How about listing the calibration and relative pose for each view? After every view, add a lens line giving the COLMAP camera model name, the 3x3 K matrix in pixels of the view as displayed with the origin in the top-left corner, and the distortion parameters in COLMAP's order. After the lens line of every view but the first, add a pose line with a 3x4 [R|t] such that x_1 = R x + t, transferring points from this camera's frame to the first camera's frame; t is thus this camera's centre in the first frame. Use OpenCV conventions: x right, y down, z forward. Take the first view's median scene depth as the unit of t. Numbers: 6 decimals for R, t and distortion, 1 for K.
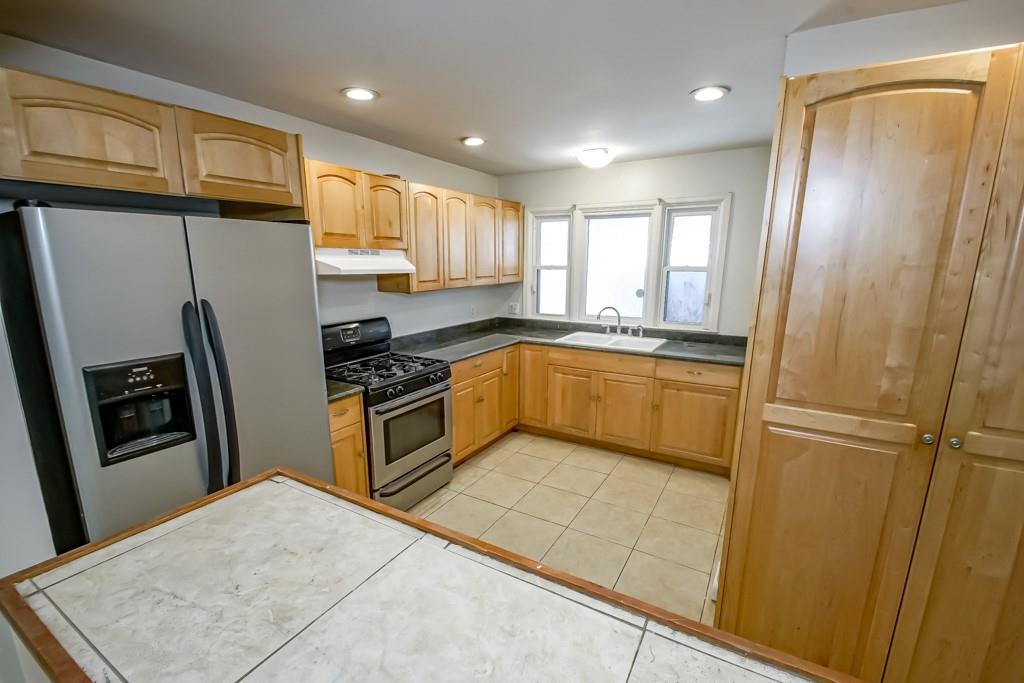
lens RADIAL K [[462.5, 0, 510.5], [0, 462.5, 345.4], [0, 0, 1]] dist [-0.002106, -0.000922]
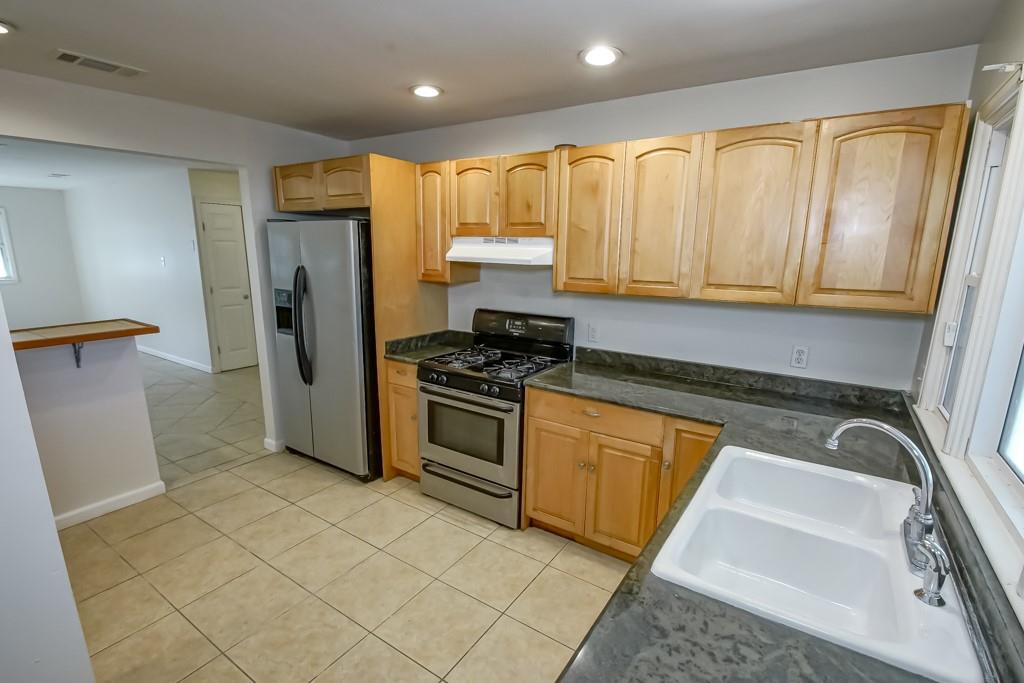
lens RADIAL K [[462.5, 0, 510.5], [0, 462.5, 345.4], [0, 0, 1]] dist [-0.002106, -0.000922]
pose [[-0.055925, 0.200020, -0.978194, 0.644430], [-0.201691, 0.957266, 0.207272, -0.189610], [0.977851, 0.208885, -0.013193, 1.041106]]
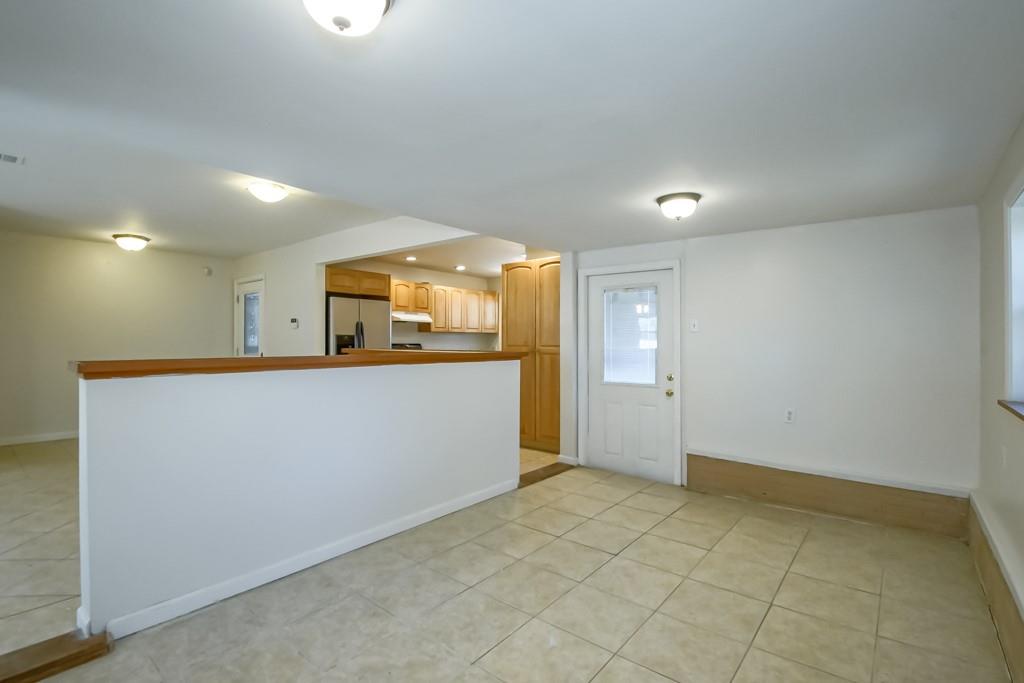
lens RADIAL K [[462.5, 0, 510.5], [0, 462.5, 345.4], [0, 0, 1]] dist [-0.002106, -0.000922]
pose [[0.988849, 0.003071, -0.148890, 0.555296], [-0.029169, 0.984417, -0.173415, 0.366173], [0.146037, 0.175824, 0.973529, -1.249970]]
